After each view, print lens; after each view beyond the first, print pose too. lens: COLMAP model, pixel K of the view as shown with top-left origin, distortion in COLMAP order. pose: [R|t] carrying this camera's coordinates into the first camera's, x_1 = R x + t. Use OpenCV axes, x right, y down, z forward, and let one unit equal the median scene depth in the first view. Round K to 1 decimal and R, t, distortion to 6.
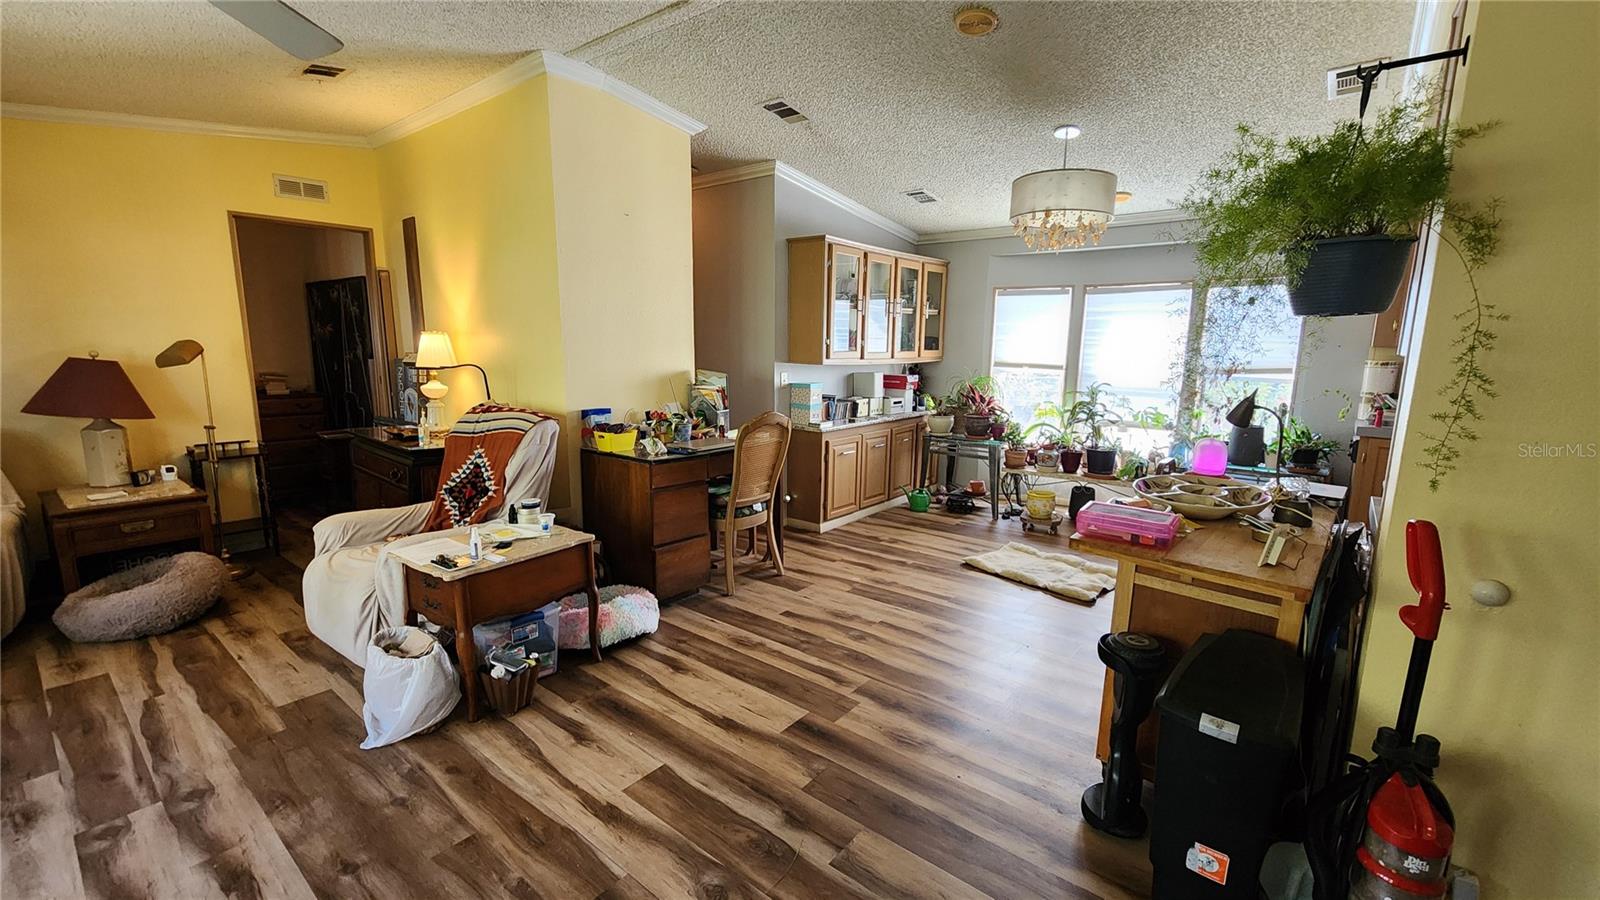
lens RADIAL K [[660.1, 0, 800.8], [0, 660.1, 454.3], [0, 0, 1]] dist [-0.000015, -0.000068]
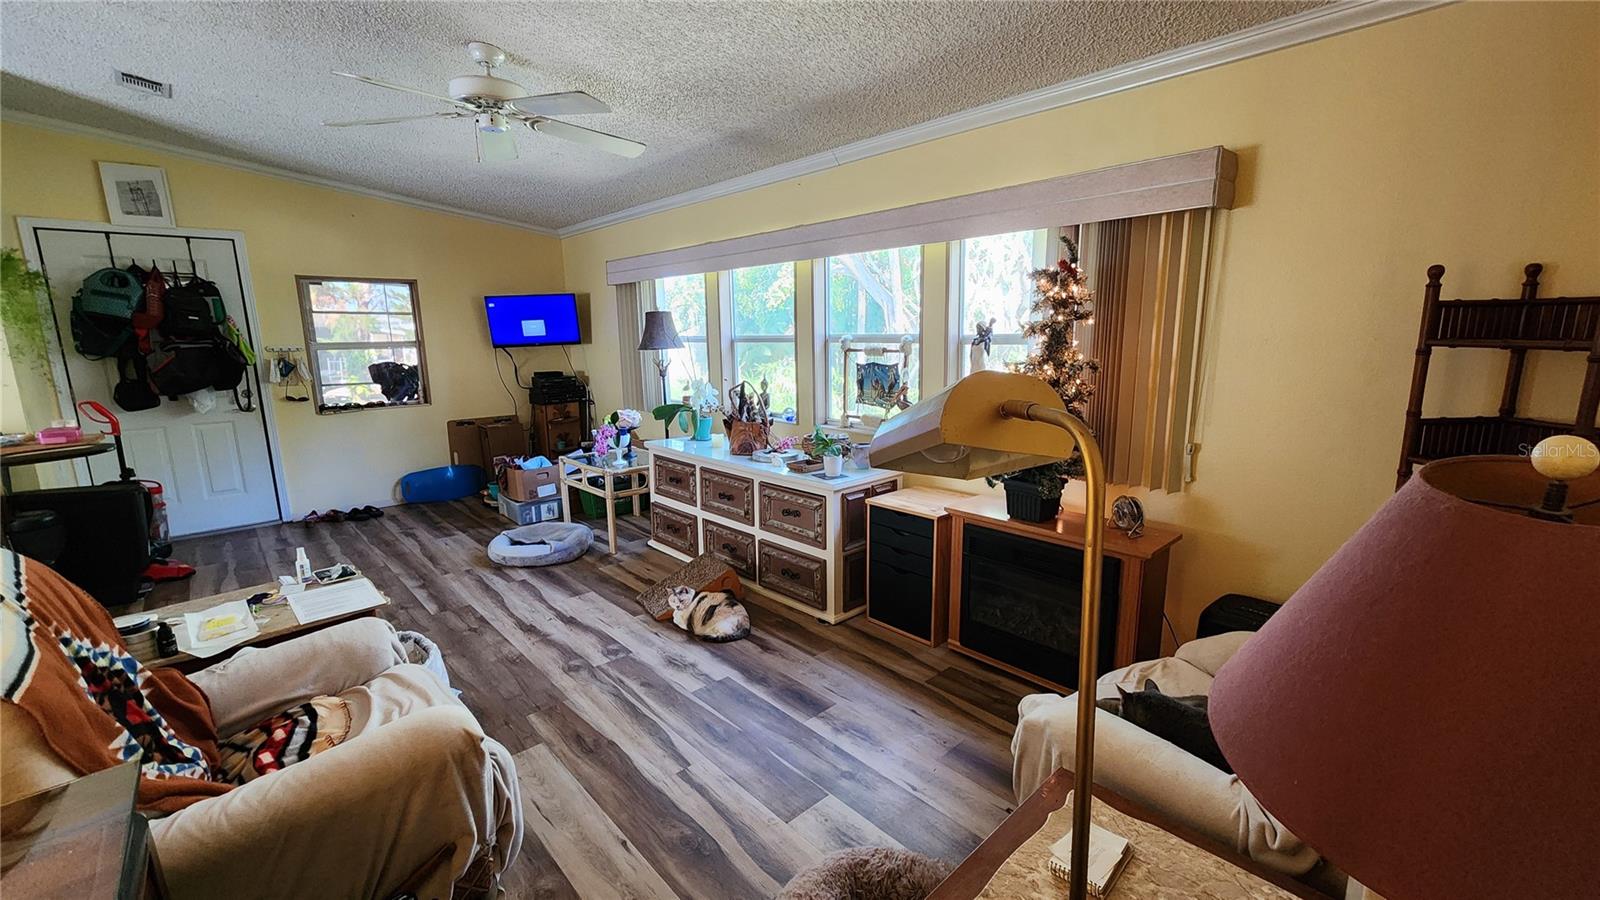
lens RADIAL K [[656.3, 0, 798.4], [0, 656.3, 456.0], [0, 0, 1]] dist [0.015011, -0.013544]
pose [[-0.988631, -0.022925, 0.148601, -0.596850], [0.031811, 0.934046, 0.355734, -0.141161], [-0.146955, 0.356417, -0.922698, 0.773946]]
